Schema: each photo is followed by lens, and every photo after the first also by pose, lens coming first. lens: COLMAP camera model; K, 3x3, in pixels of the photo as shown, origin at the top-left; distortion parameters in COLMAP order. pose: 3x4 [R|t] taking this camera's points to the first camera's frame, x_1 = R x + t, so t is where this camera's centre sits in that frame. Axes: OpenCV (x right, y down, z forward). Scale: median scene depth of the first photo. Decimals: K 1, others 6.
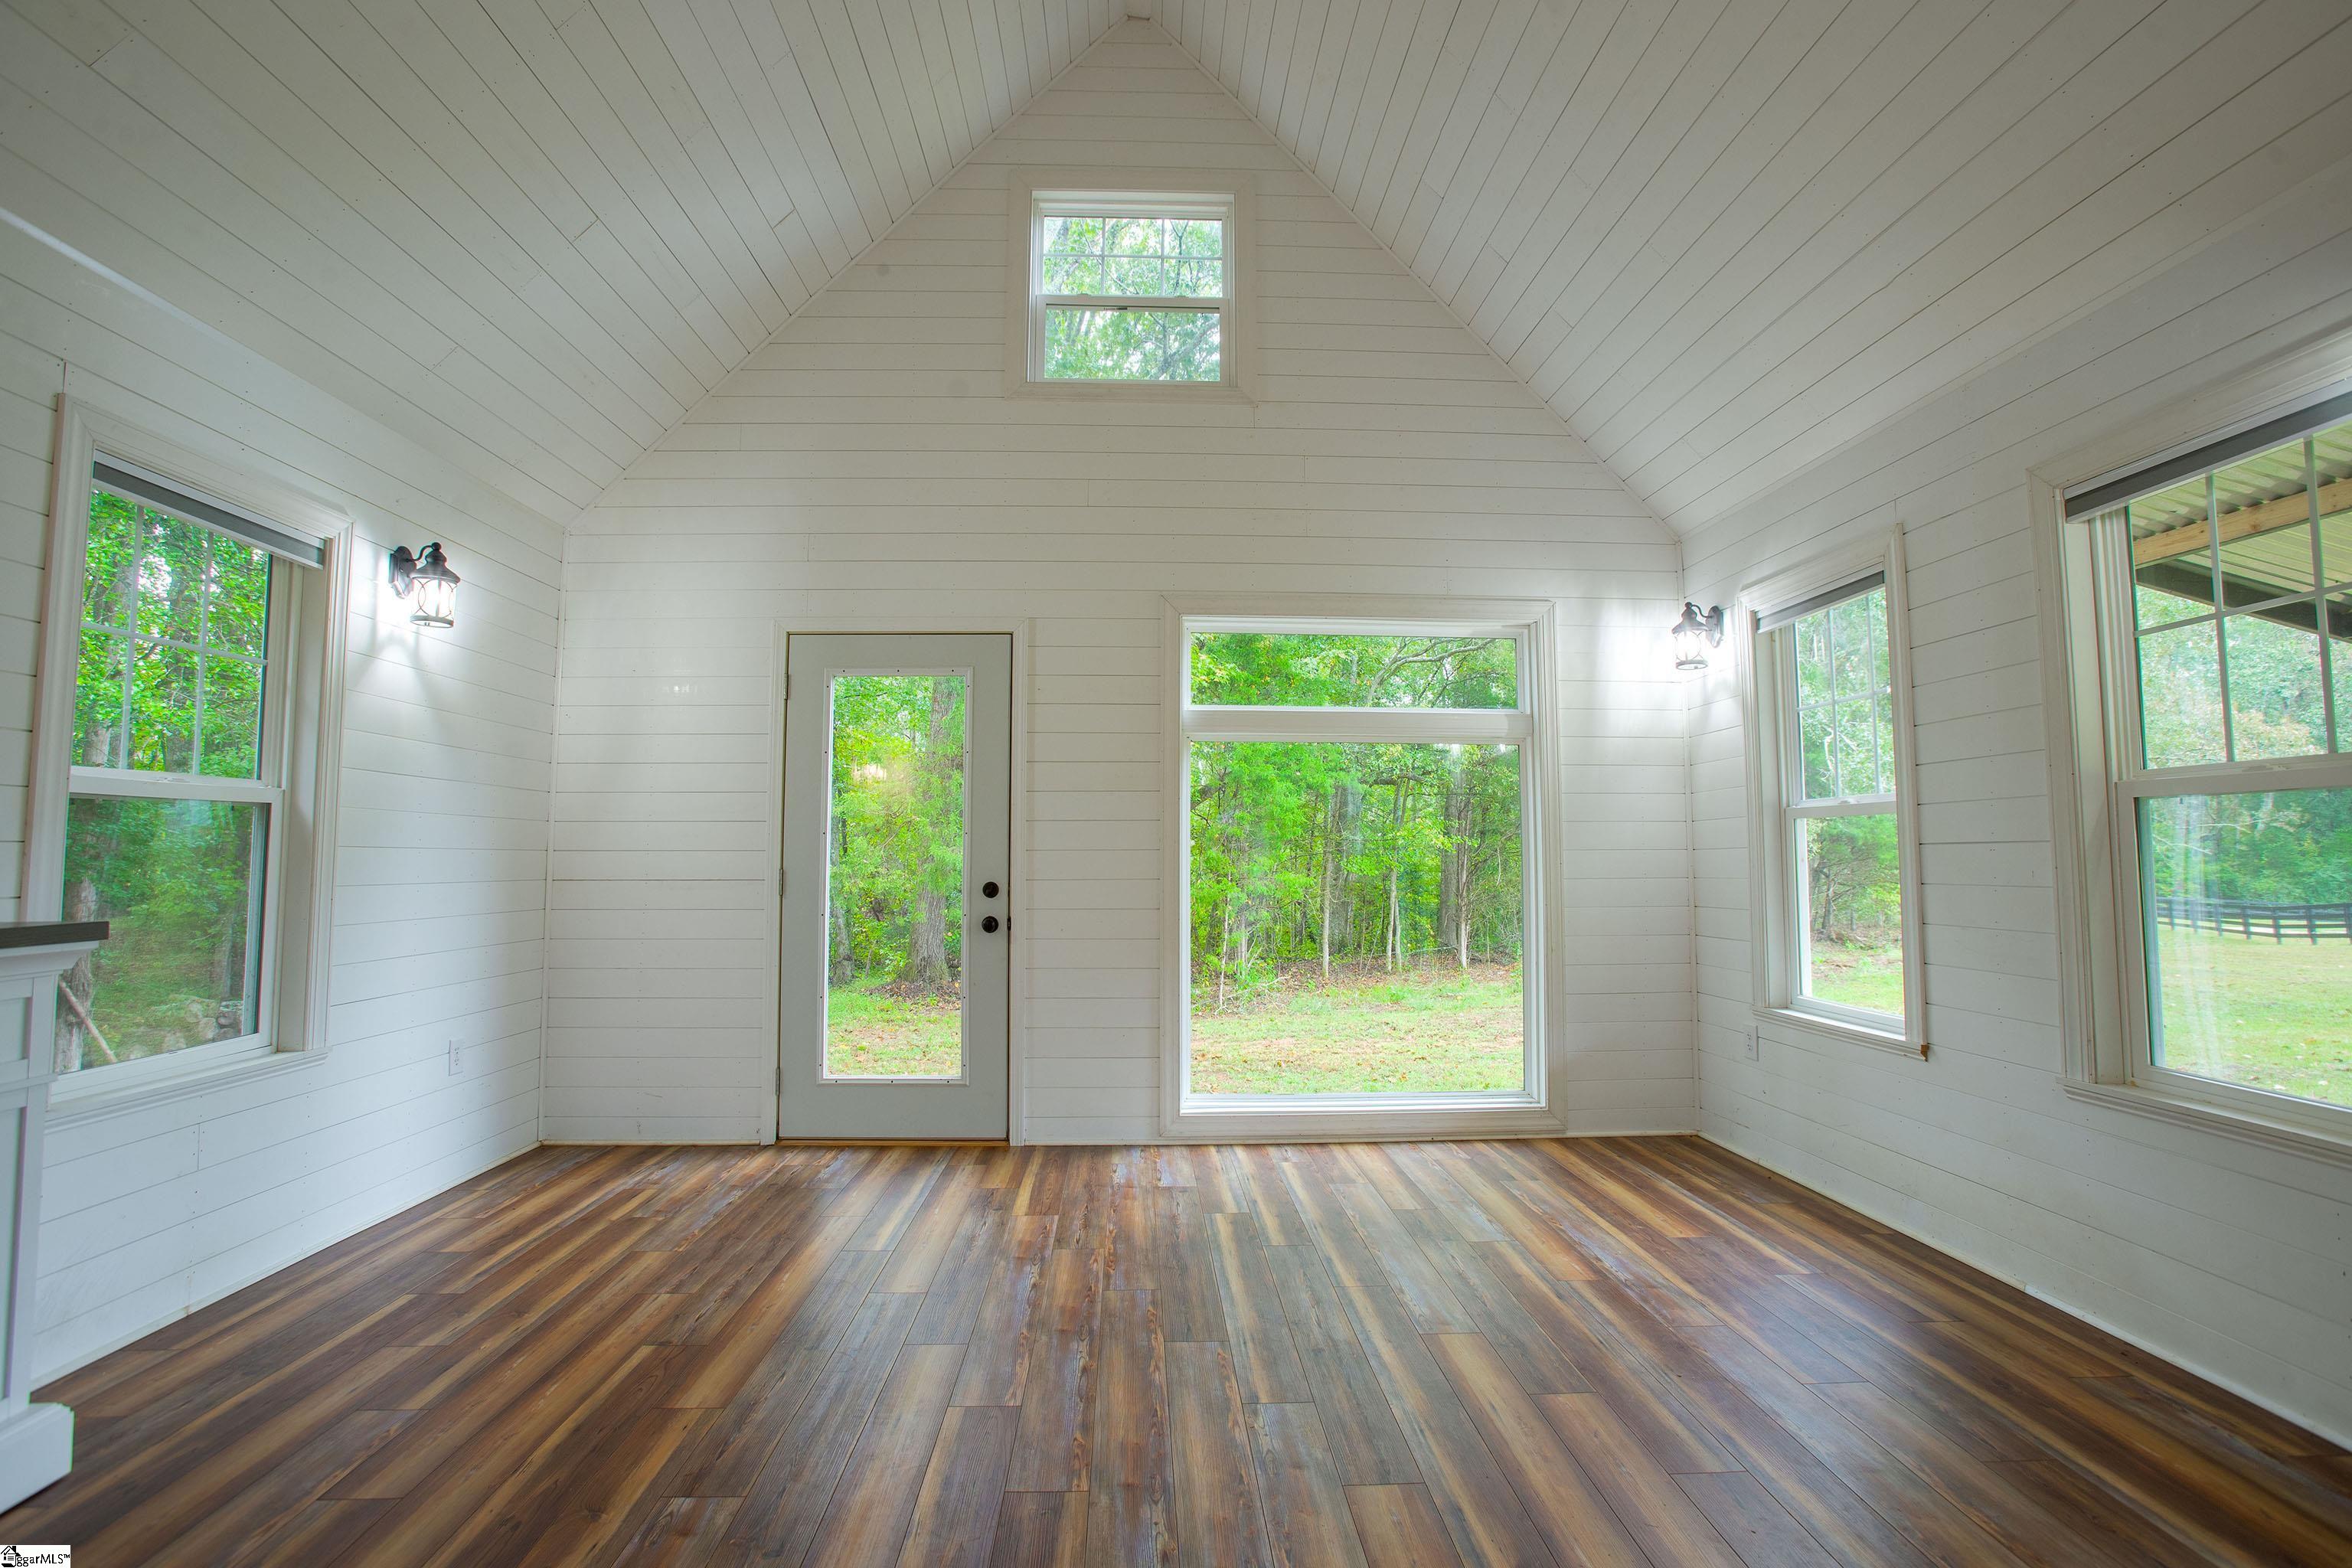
lens RADIAL K [[1104.1, 0, 1165.7], [0, 1104.1, 779.3], [0, 0, 1]] dist [-0.078544, 0.034700]
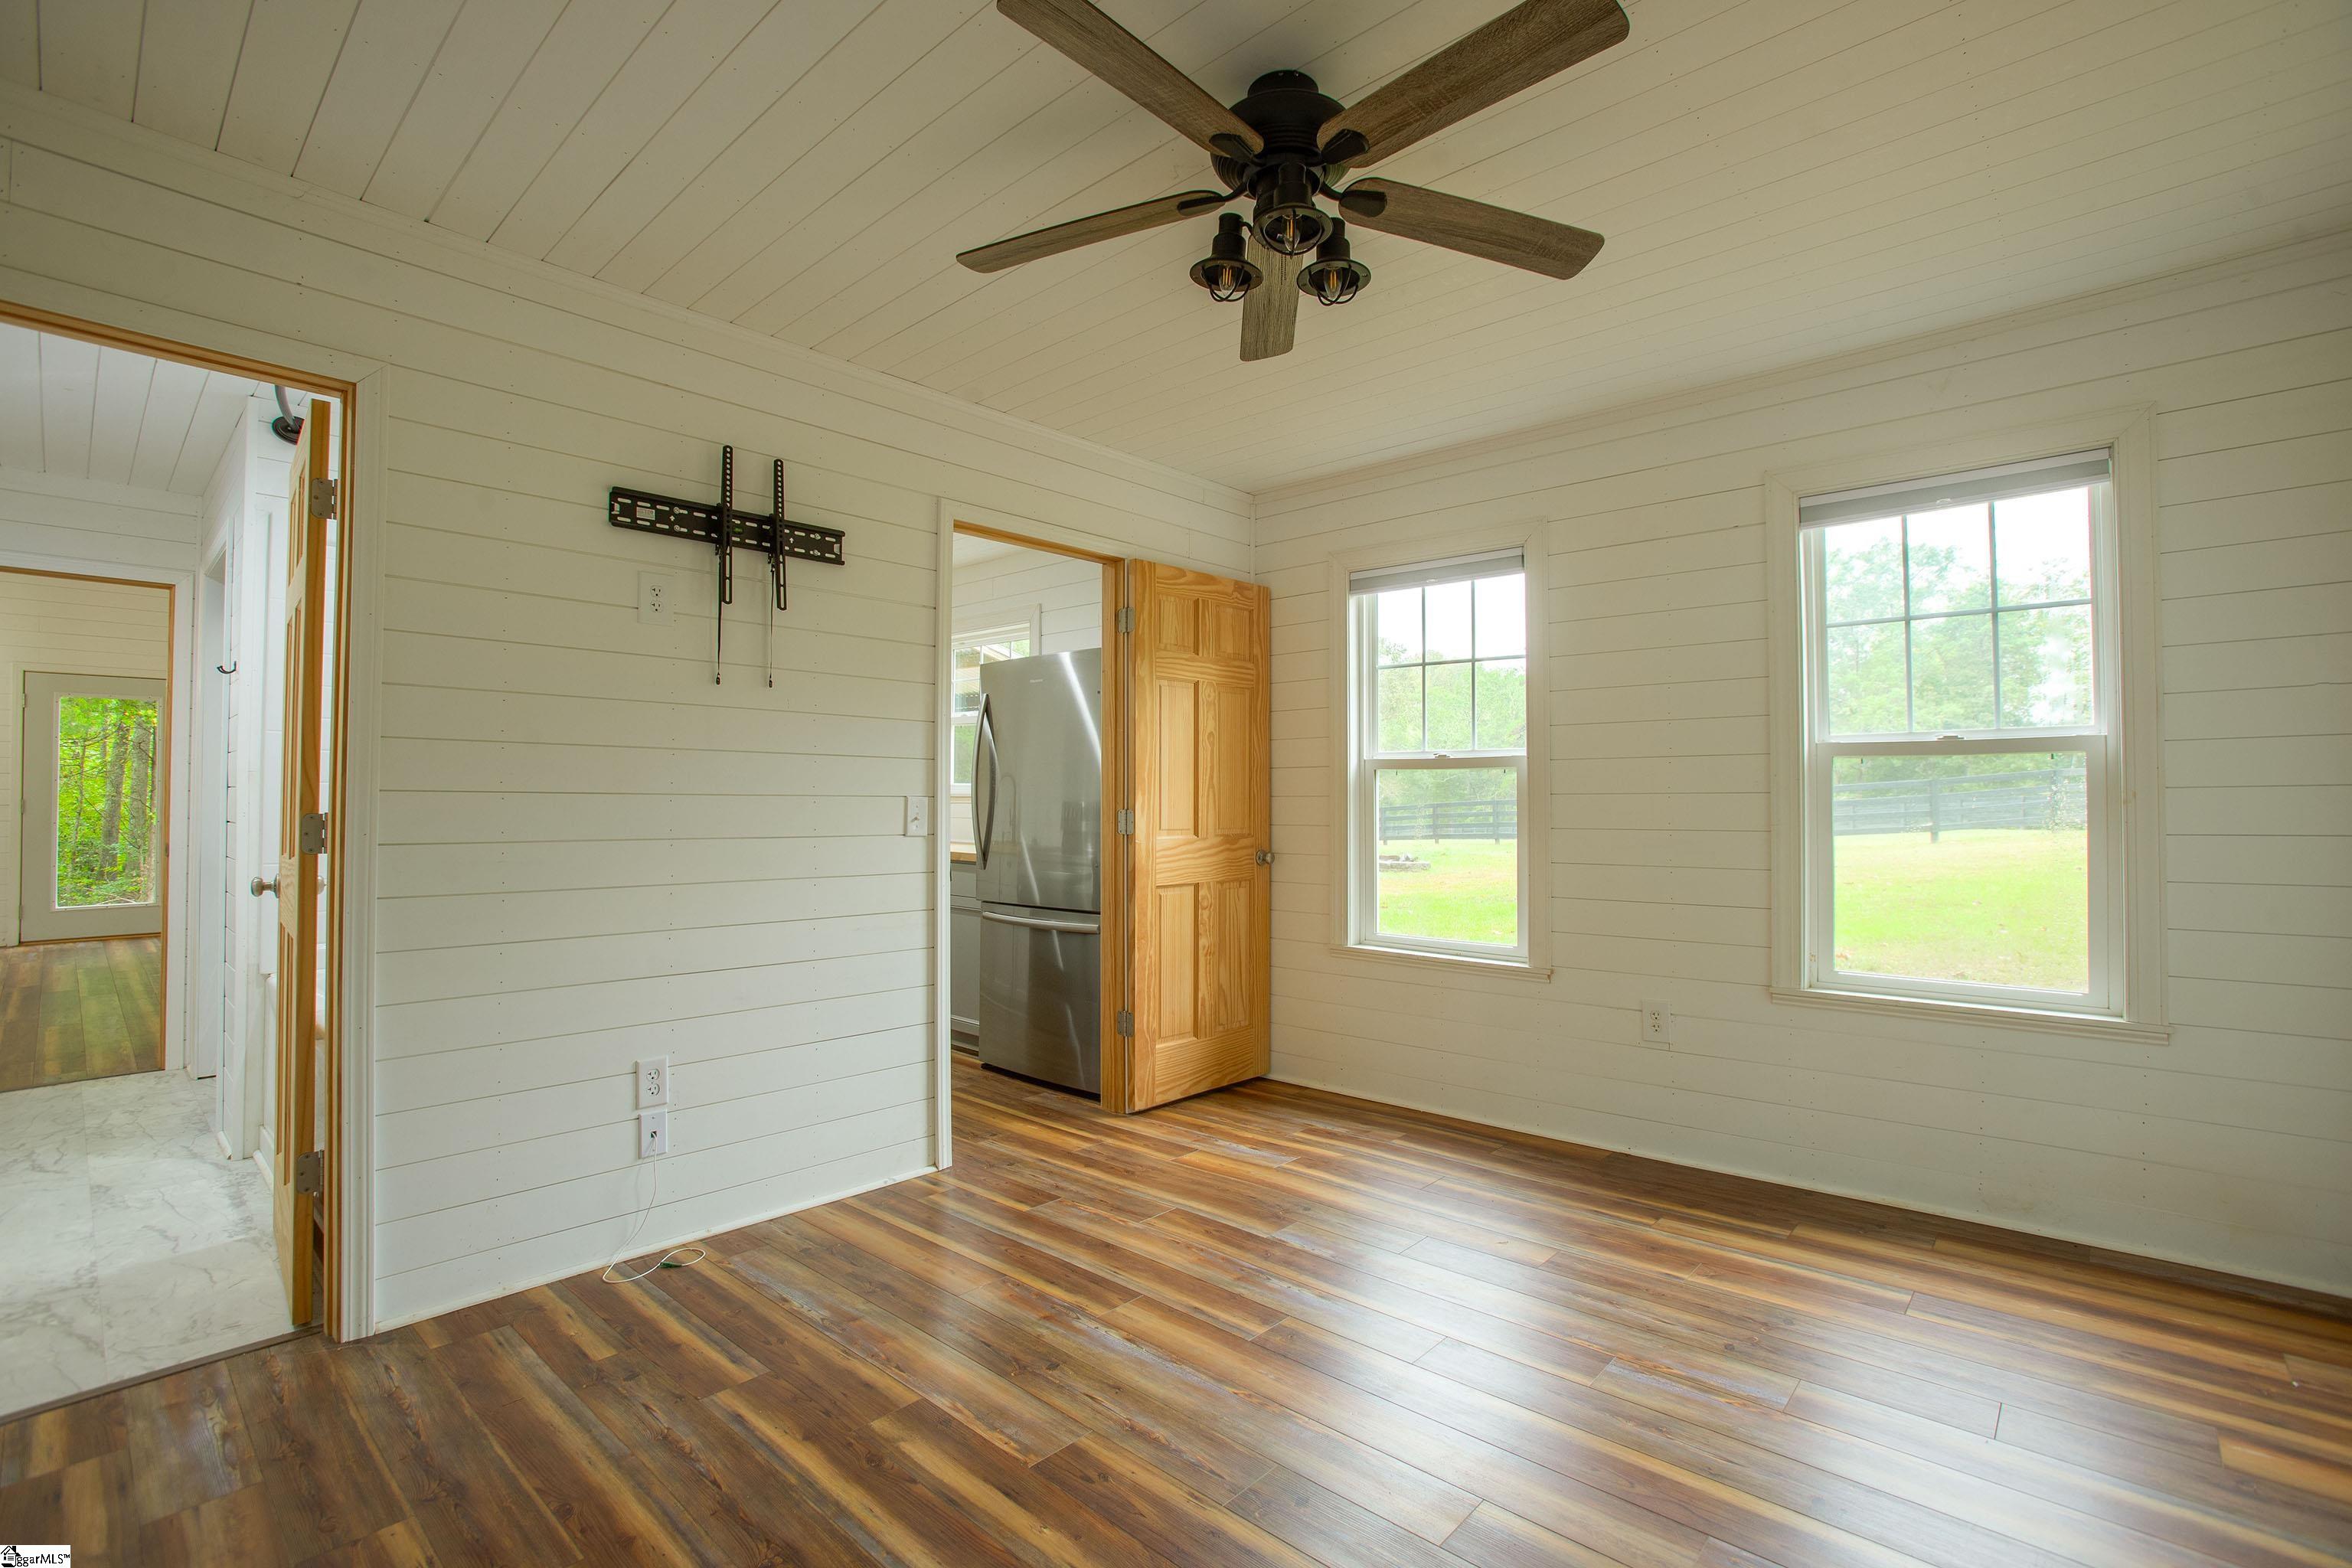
lens RADIAL K [[1081.3, 0, 1168.4], [0, 1081.3, 778.0], [0, 0, 1]] dist [-0.077177, 0.033666]
pose [[0.700441, 0.011386, 0.713619, -0.274571], [-0.054207, 0.997833, 0.037286, -0.147086], [-0.711649, -0.064800, 0.699541, -1.883486]]
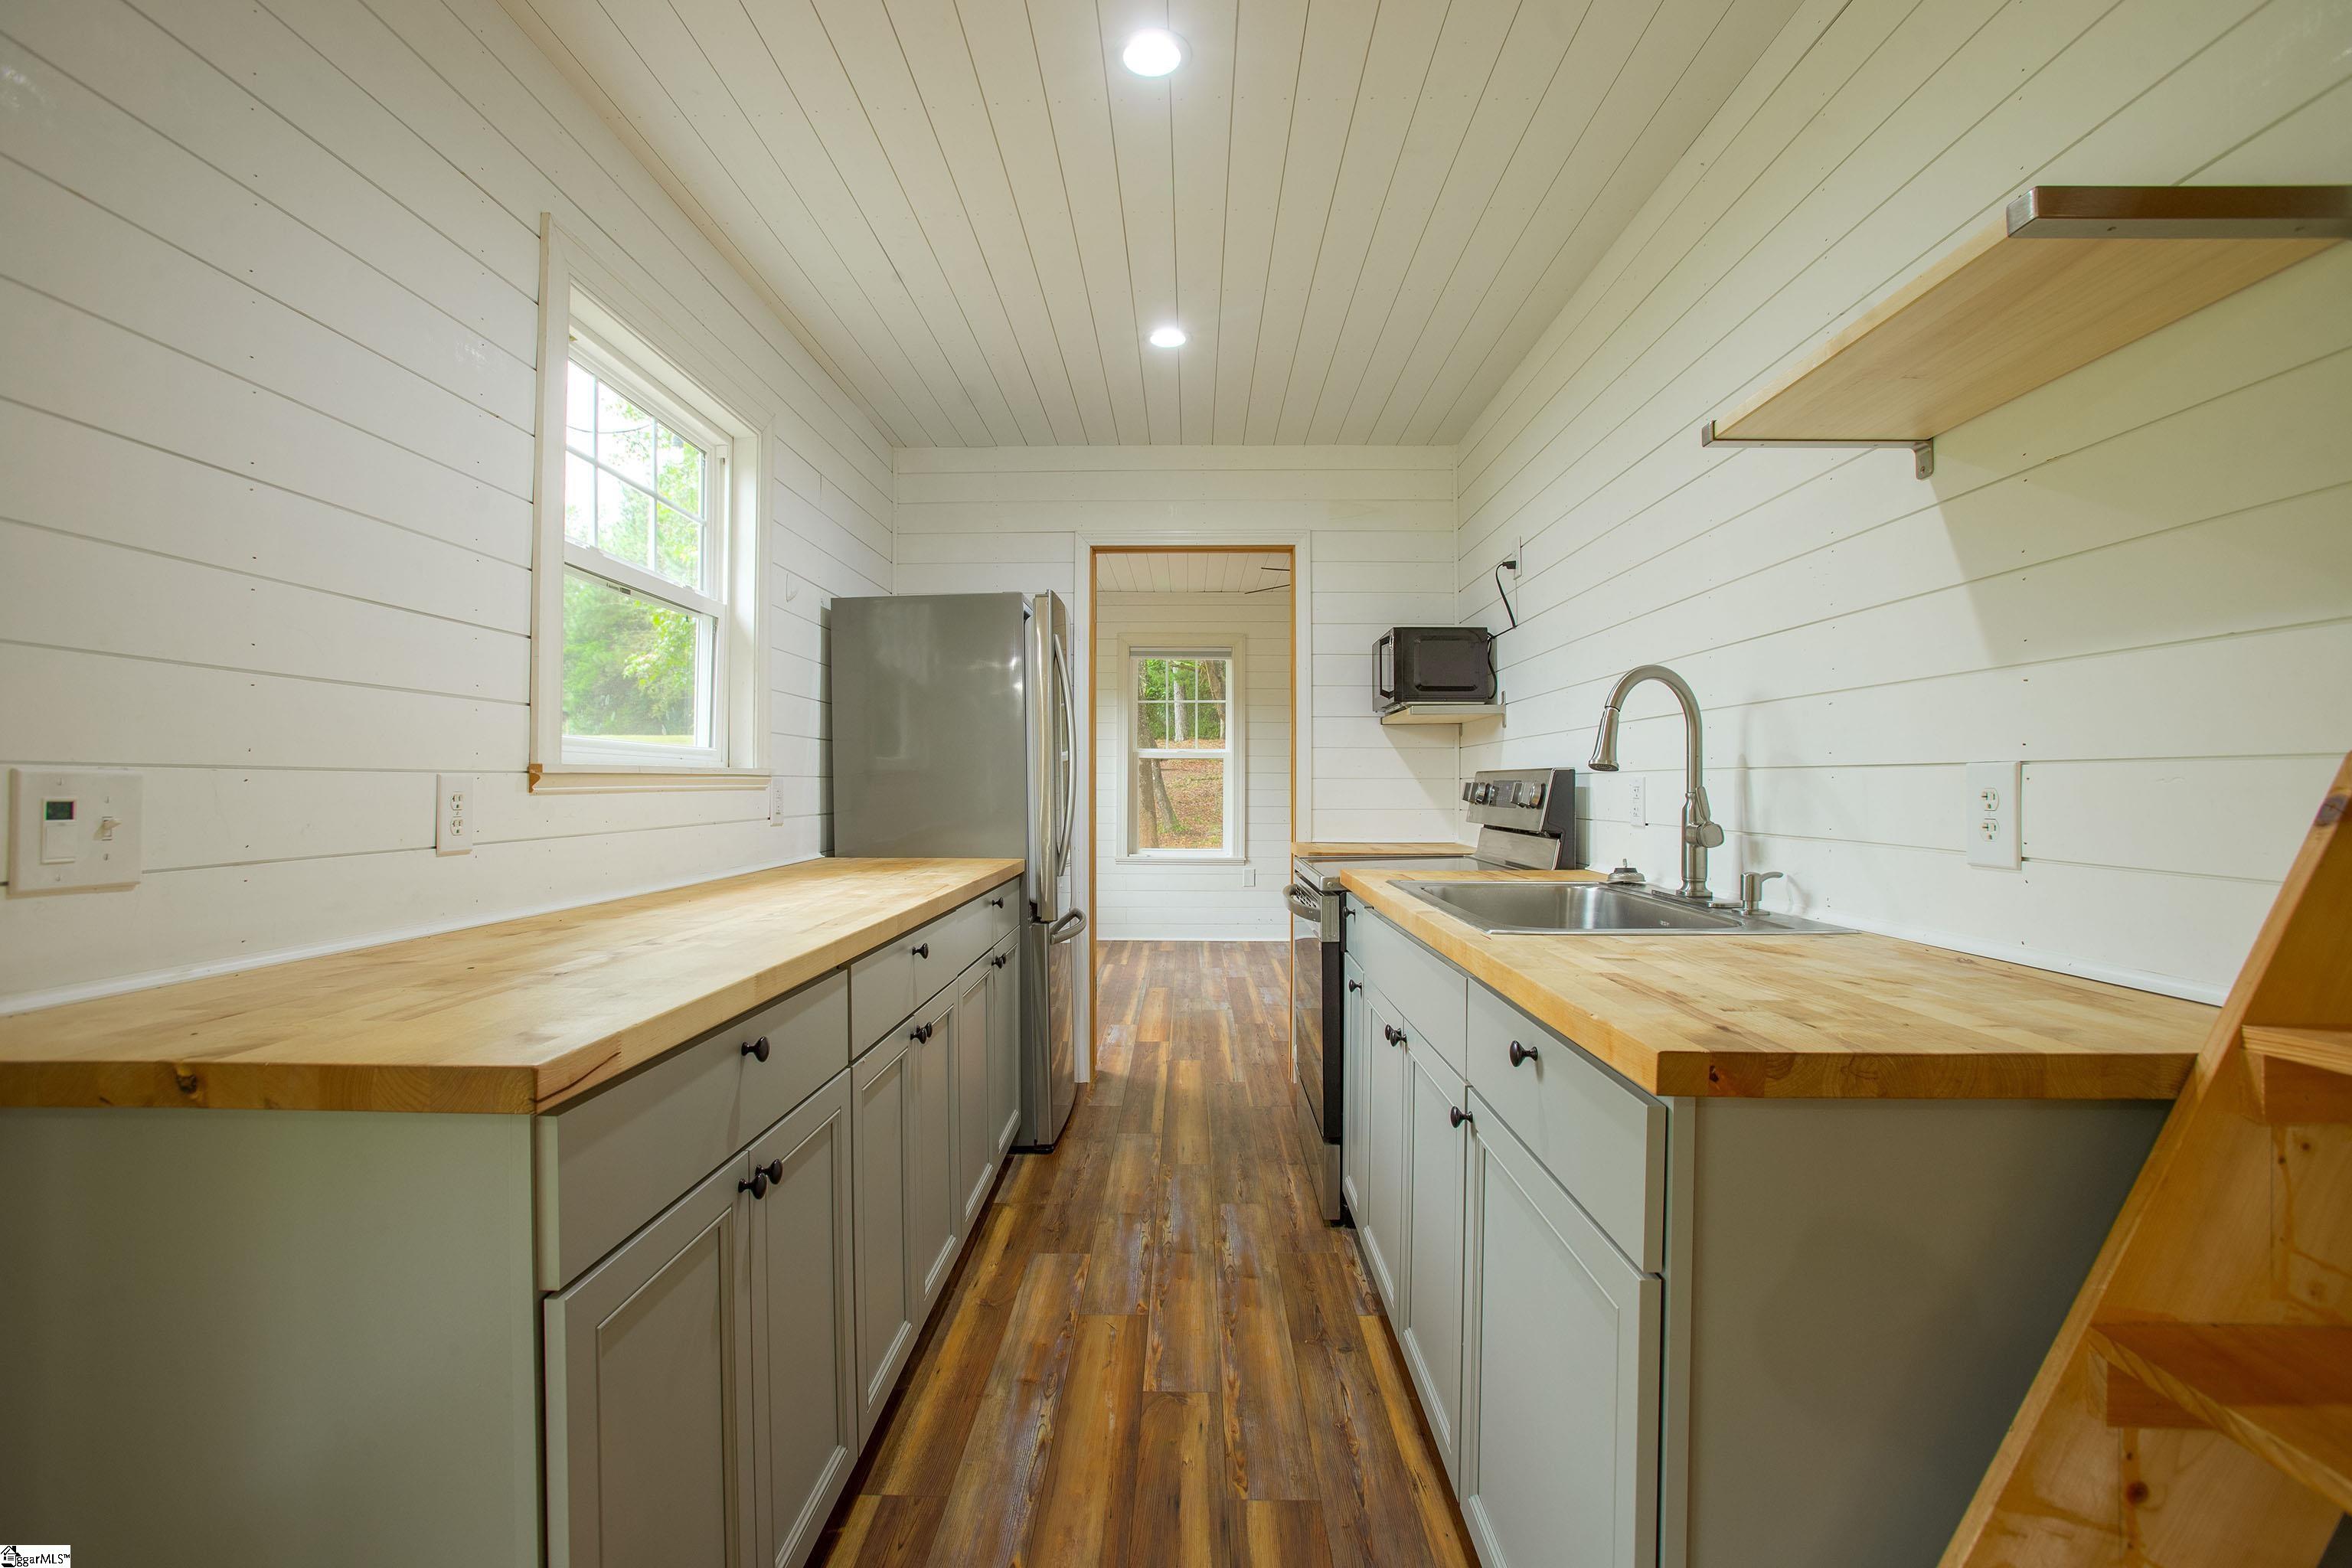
lens RADIAL K [[1081.3, 0, 1168.4], [0, 1081.3, 778.0], [0, 0, 1]] dist [-0.077177, 0.033666]
pose [[-0.998464, -0.003910, 0.055266, 0.313085], [-0.008188, 0.996968, -0.077384, 0.001481], [-0.054795, -0.077718, -0.995468, 0.010704]]
